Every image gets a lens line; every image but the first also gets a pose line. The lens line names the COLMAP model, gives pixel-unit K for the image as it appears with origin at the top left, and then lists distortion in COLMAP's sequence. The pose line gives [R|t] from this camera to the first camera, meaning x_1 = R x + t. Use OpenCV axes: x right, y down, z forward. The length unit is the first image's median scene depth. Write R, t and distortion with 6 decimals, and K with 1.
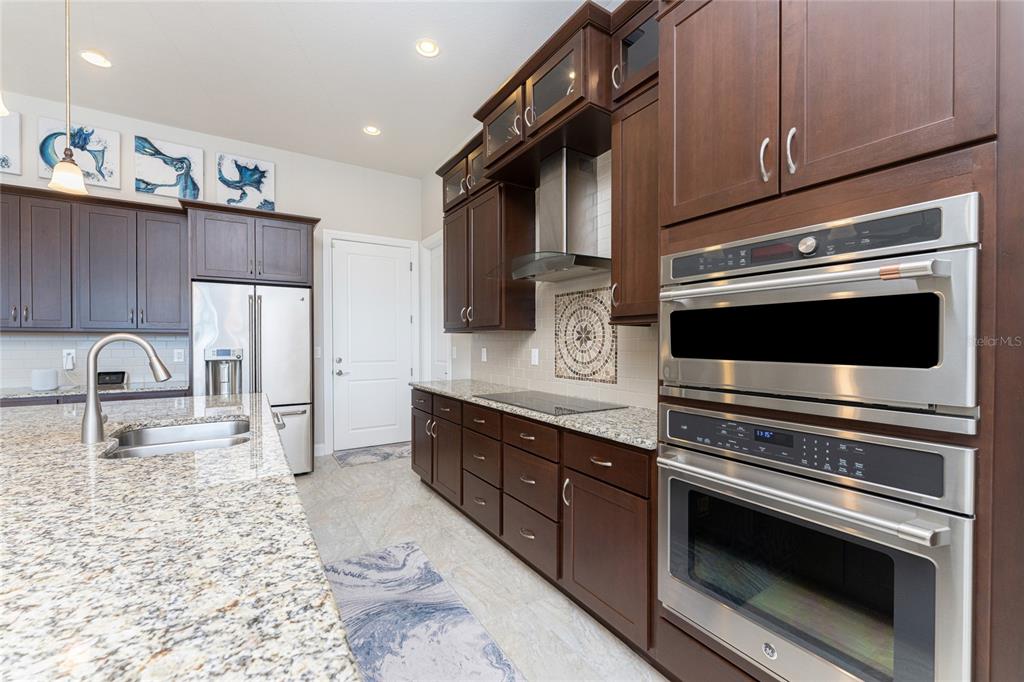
lens RADIAL K [[421.0, 0, 512.6], [0, 421.0, 343.3], [0, 0, 1]] dist [-0.017113, -0.000358]
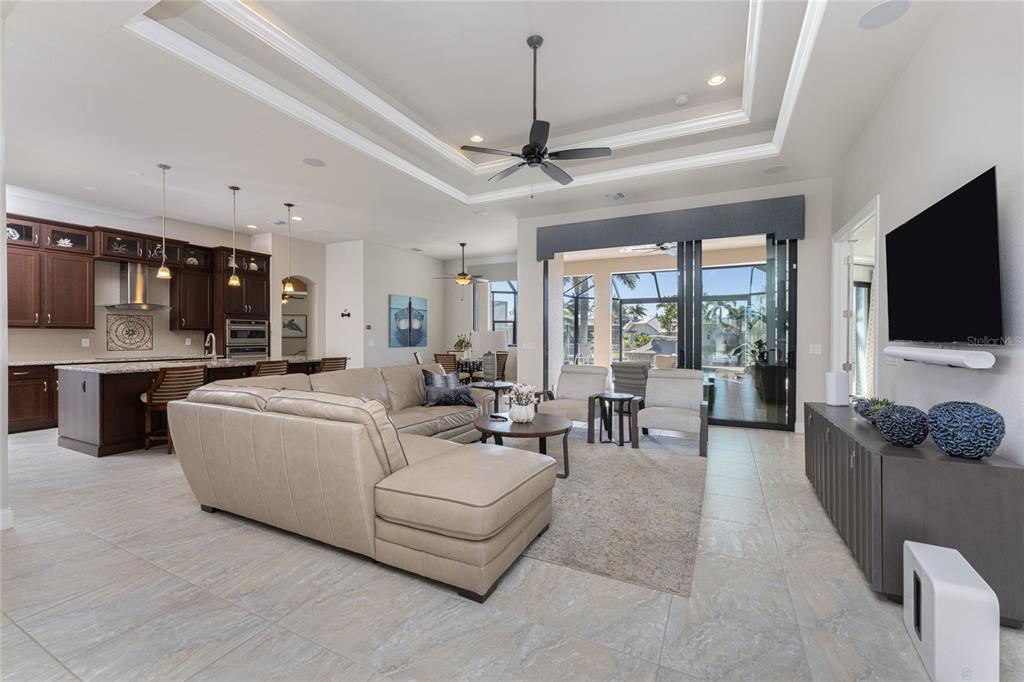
lens RADIAL K [[421.0, 0, 513.9], [0, 421.0, 336.7], [0, 0, 1]] dist [-0.017113, -0.000358]
pose [[-0.523087, -0.001295, 0.852278, -7.584658], [0.000821, 0.999998, 0.002024, 0.006237], [-0.852279, 0.001758, -0.523085, 0.845665]]
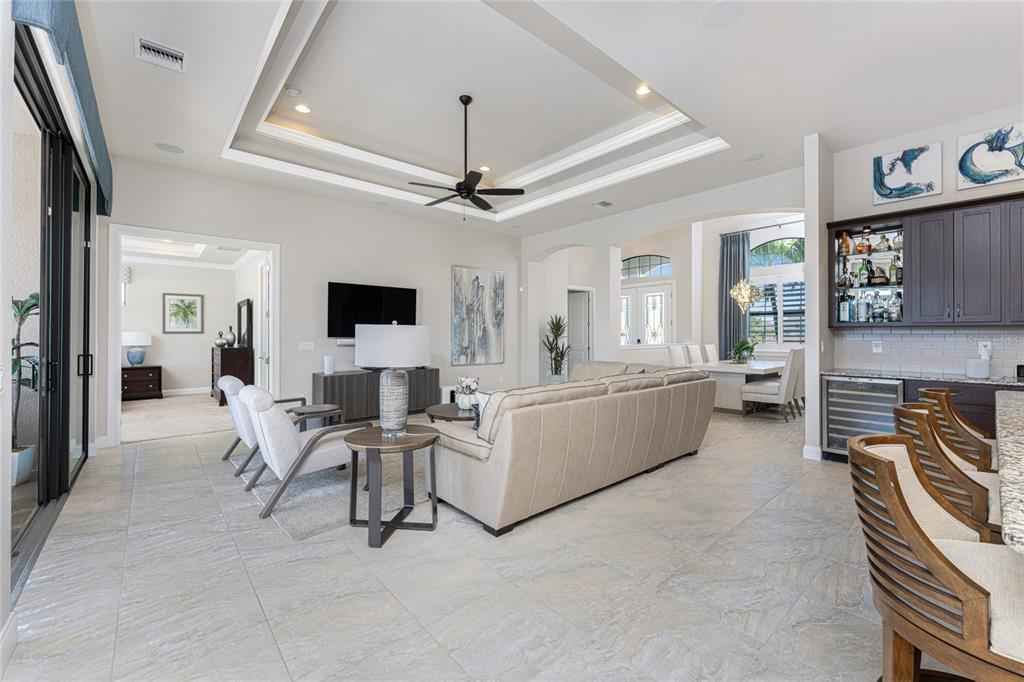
lens RADIAL K [[421.0, 0, 506.2], [0, 421.0, 339.4], [0, 0, 1]] dist [-0.017113, -0.000358]
pose [[0.134209, -0.000289, -0.990953, -0.186303], [-0.000995, 0.999999, -0.000426, 0.009855], [0.990953, 0.001044, 0.134208, -0.374986]]
